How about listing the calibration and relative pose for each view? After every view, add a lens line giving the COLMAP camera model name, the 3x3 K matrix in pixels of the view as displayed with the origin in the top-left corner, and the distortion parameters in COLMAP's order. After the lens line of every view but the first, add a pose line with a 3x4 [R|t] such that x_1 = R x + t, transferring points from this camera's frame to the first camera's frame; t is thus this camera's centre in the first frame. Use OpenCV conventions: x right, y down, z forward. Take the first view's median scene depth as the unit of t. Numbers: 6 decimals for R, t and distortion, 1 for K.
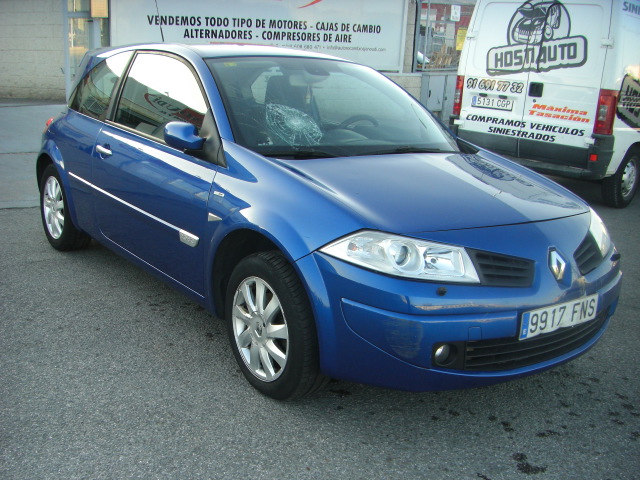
lens RADIAL K [[721.4, 0, 294.1], [0, 721.4, 308.8], [0, 0, 1]] dist [-0.158628, 0.043104]
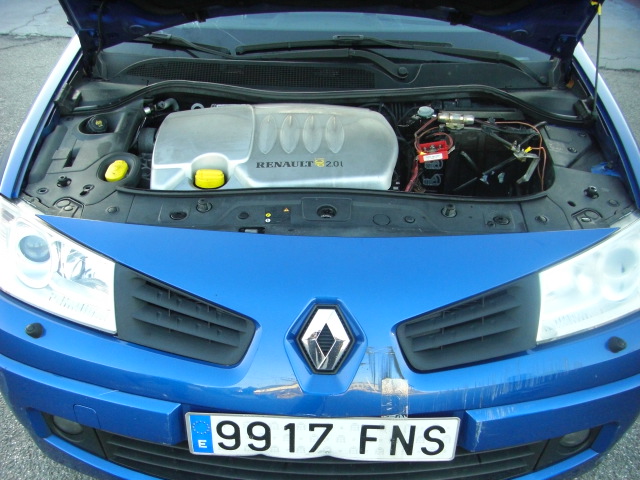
lens RADIAL K [[721.4, 0, 294.1], [0, 721.4, 308.8], [0, 0, 1]] dist [-0.158628, 0.043104]
pose [[0.790154, 0.301168, -0.533811, 0.537683], [-0.167123, 0.943813, 0.285108, -0.190998], [0.589683, -0.136067, 0.796090, 0.537996]]
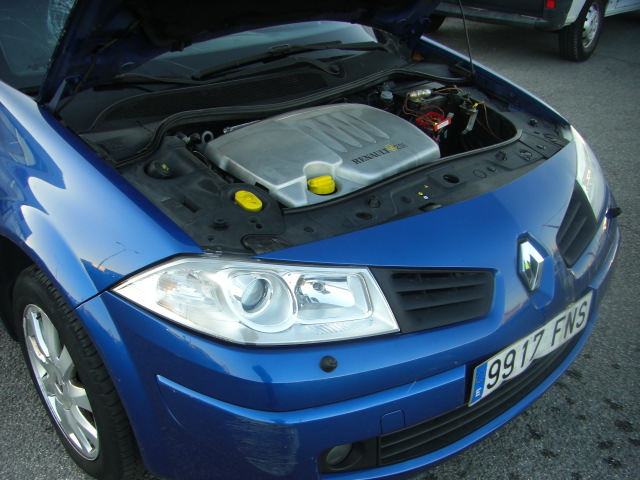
lens RADIAL K [[721.4, 0, 294.1], [0, 721.4, 308.8], [0, 0, 1]] dist [-0.158628, 0.043104]
pose [[0.994689, -0.081815, 0.062449, 0.118602], [0.066269, 0.973329, 0.219632, -0.151547], [-0.078753, -0.214327, 0.973582, 0.377865]]
